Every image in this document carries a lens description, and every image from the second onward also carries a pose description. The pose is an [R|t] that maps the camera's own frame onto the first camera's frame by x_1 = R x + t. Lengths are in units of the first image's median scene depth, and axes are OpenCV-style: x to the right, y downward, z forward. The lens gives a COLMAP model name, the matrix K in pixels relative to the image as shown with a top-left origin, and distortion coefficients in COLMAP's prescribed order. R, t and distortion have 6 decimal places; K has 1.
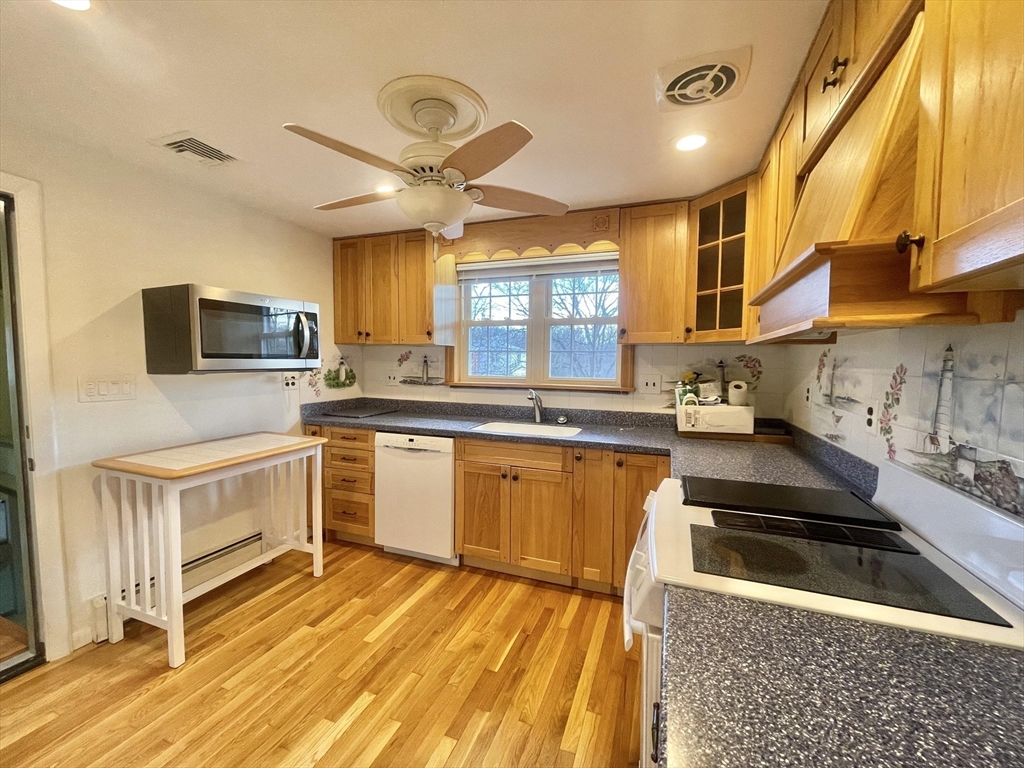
lens RADIAL K [[414.8, 0, 510.6], [0, 414.8, 385.2], [0, 0, 1]] dist [-0.002241, 0.000691]
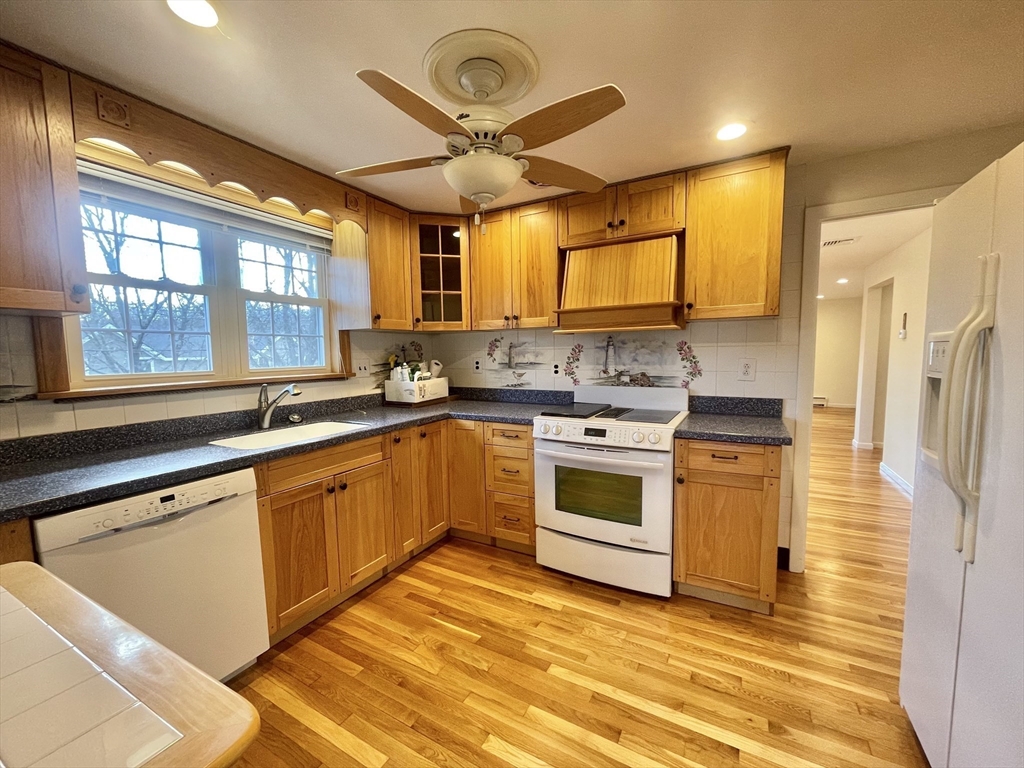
lens RADIAL K [[414.8, 0, 509.9], [0, 414.8, 384.5], [0, 0, 1]] dist [-0.002241, 0.000691]
pose [[0.144261, -0.092984, 0.985161, -0.775109], [0.074274, 0.993784, 0.082922, -0.024469], [-0.986748, 0.061210, 0.150270, 0.559050]]
